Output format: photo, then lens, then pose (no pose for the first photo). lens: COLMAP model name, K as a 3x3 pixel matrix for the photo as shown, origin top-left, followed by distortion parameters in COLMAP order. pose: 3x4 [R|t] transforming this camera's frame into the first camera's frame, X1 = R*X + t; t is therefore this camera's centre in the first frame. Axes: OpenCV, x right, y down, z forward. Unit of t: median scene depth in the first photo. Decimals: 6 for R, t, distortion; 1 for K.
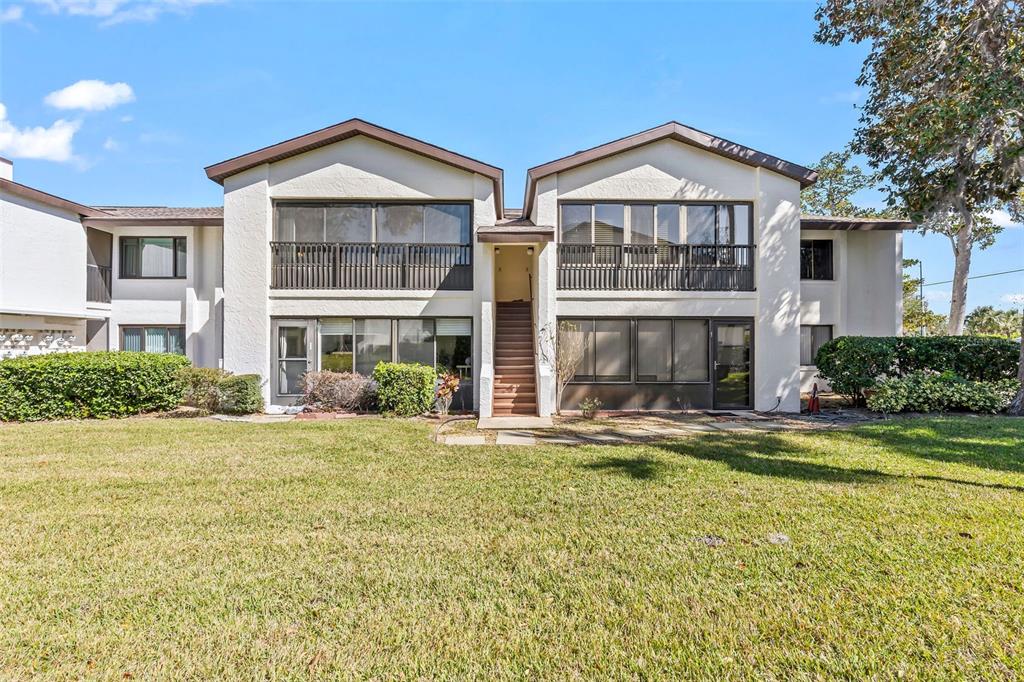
lens RADIAL K [[464.5, 0, 520.9], [0, 464.5, 345.9], [0, 0, 1]] dist [0.008806, -0.003044]
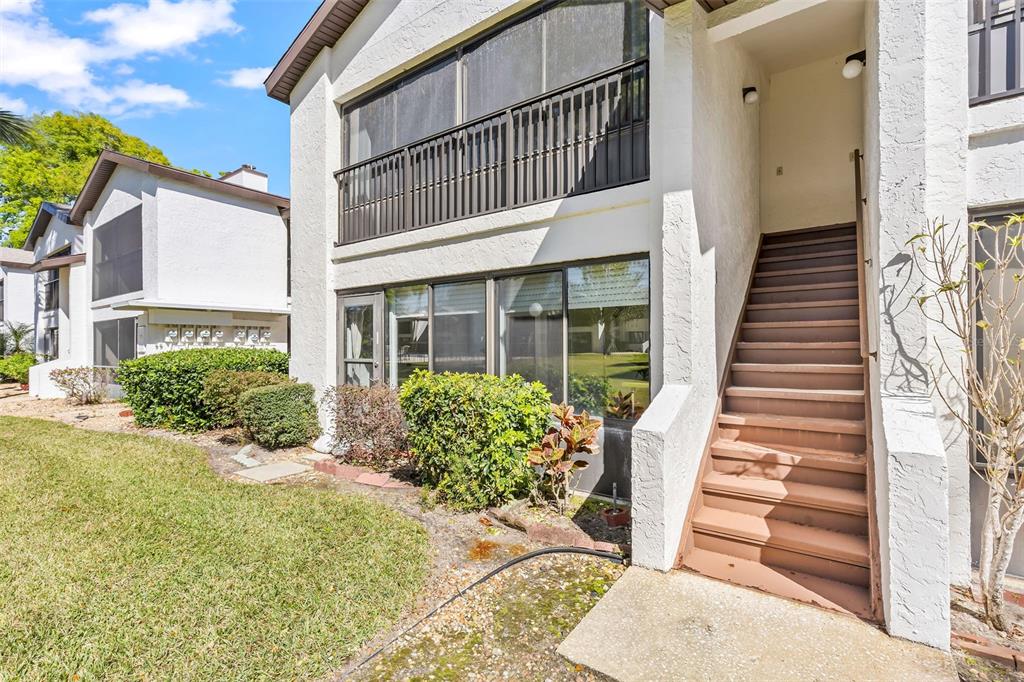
lens RADIAL K [[464.5, 0, 514.7], [0, 464.5, 341.4], [0, 0, 1]] dist [0.008806, -0.003044]
pose [[0.793905, -0.010198, -0.607957, 0.033319], [0.004314, 0.999929, -0.011140, 0.012121], [0.608027, 0.006221, 0.793892, 0.642602]]
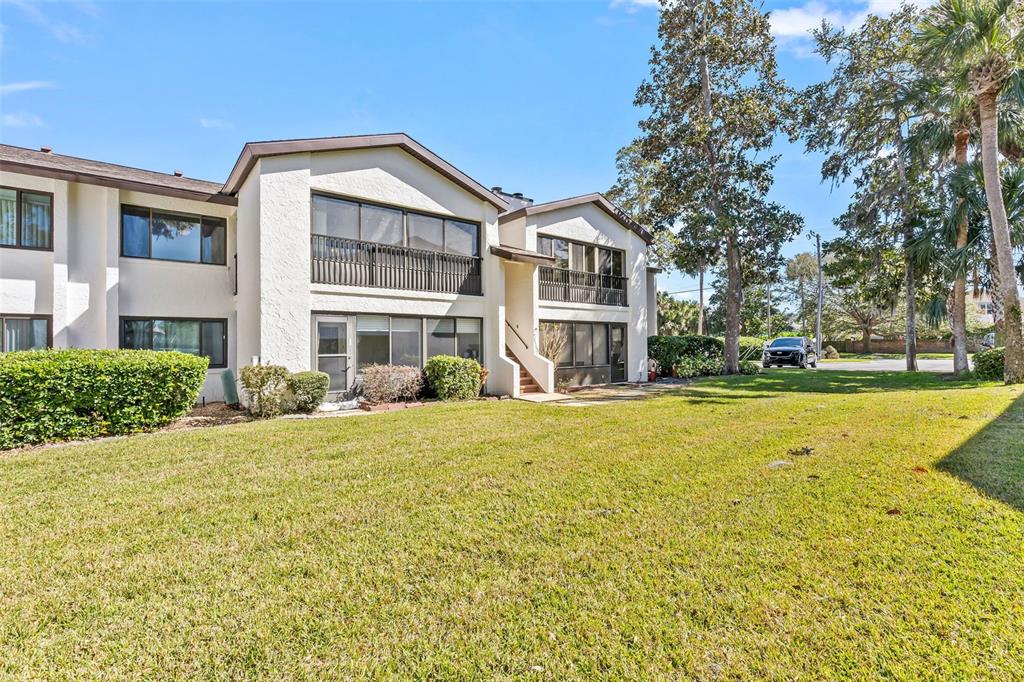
lens RADIAL K [[464.5, 0, 520.2], [0, 464.5, 338.3], [0, 0, 1]] dist [0.008806, -0.003044]
pose [[0.787192, 0.002659, 0.616703, -0.779236], [0.004118, 0.999946, -0.009567, 0.004223], [-0.616695, 0.010071, 0.787138, -0.024802]]
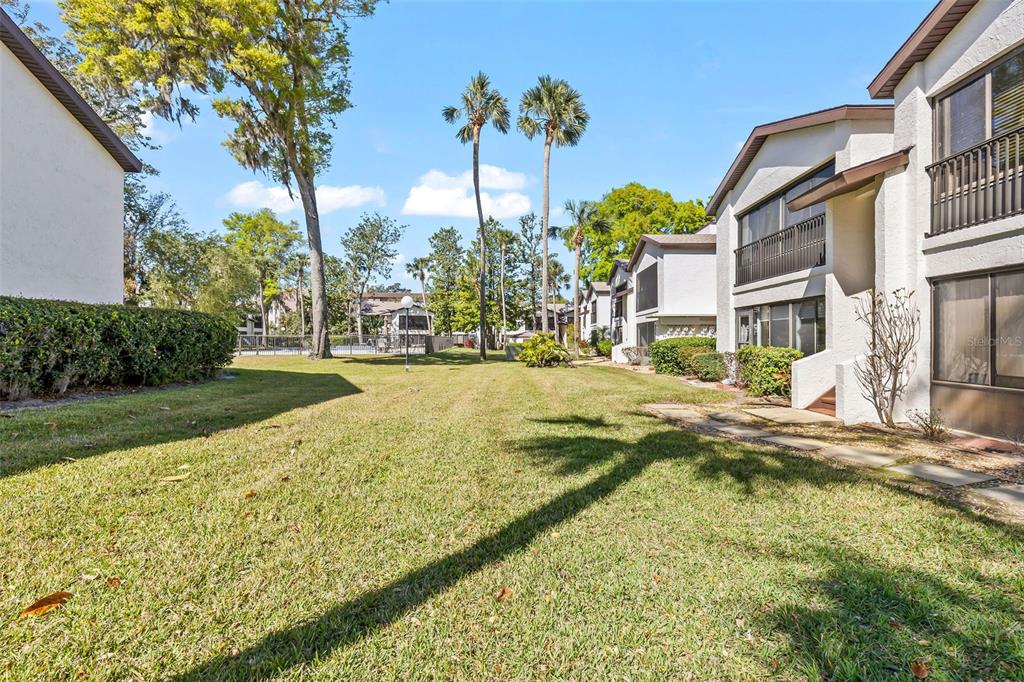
lens RADIAL K [[464.5, 0, 514.4], [0, 464.5, 338.8], [0, 0, 1]] dist [0.008806, -0.003044]
pose [[-0.056605, -0.000832, -0.998396, 0.760913], [0.001715, 0.999998, -0.000931, 0.019608], [0.998395, -0.001765, -0.056603, 0.463684]]
